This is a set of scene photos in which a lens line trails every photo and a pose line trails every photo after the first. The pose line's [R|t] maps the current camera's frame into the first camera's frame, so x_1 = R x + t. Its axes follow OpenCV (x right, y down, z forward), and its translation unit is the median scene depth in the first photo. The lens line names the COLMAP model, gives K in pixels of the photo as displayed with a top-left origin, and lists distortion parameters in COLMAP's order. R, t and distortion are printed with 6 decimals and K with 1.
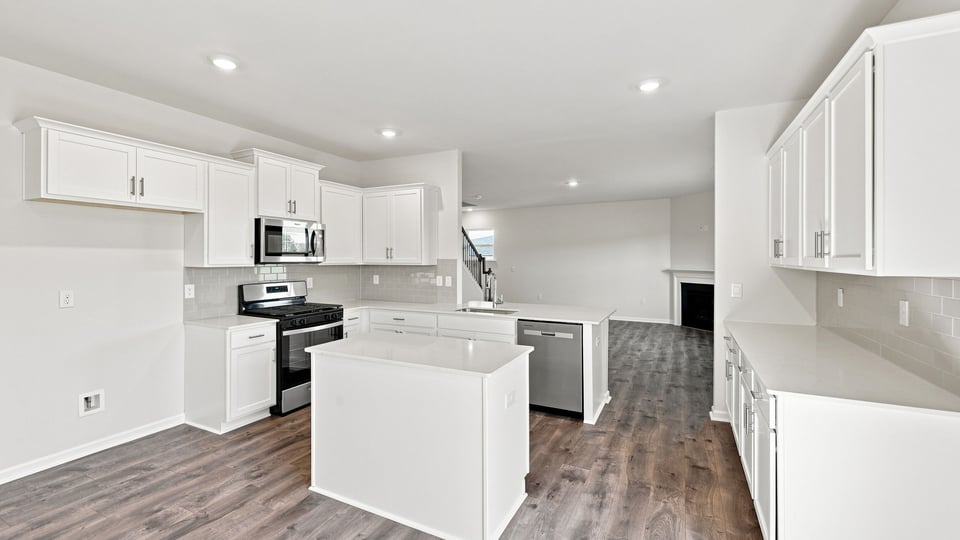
lens RADIAL K [[414.8, 0, 474.3], [0, 414.8, 263.3], [0, 0, 1]] dist [0.005366, -0.004501]
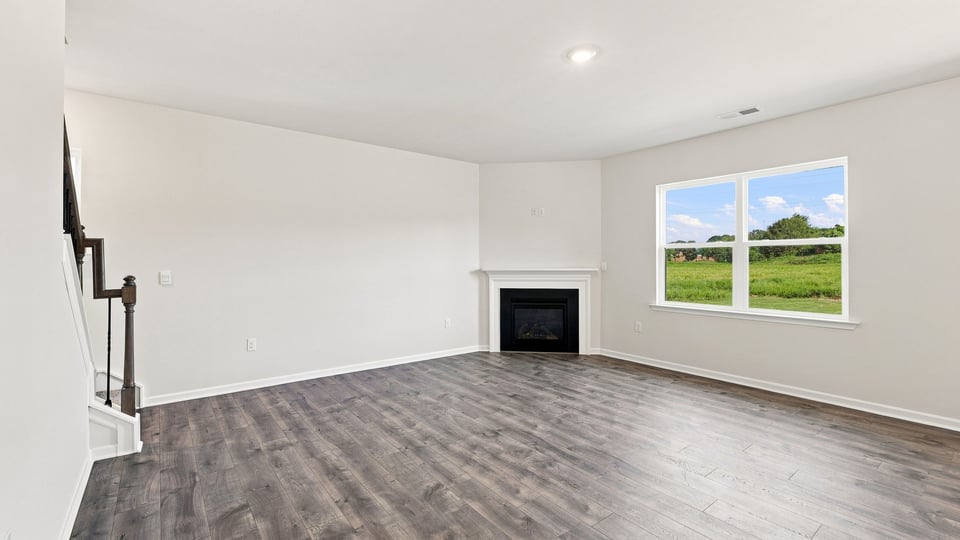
lens RADIAL K [[414.8, 0, 475.5], [0, 414.8, 263.8], [0, 0, 1]] dist [0.005366, -0.004501]
pose [[0.402403, -0.004494, 0.915452, -0.259111], [0.009502, 0.999955, 0.000732, 0.007921], [-0.915413, 0.008404, 0.402427, 1.319304]]
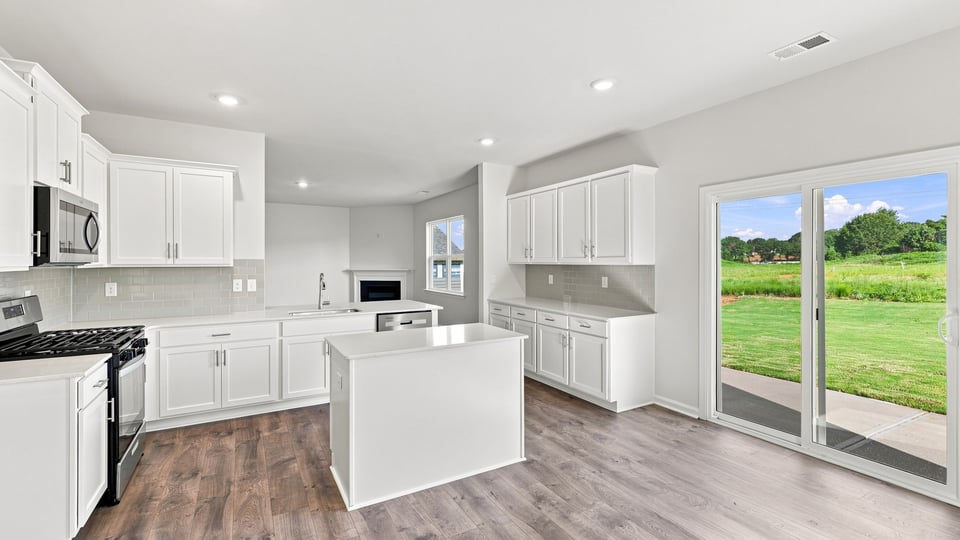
lens RADIAL K [[414.8, 0, 479.4], [0, 414.8, 265.0], [0, 0, 1]] dist [0.005366, -0.004501]
pose [[0.543540, -0.008449, 0.839341, -0.526074], [0.011109, 0.999934, 0.002872, 0.004474], [-0.839310, 0.007764, 0.543598, 0.139431]]
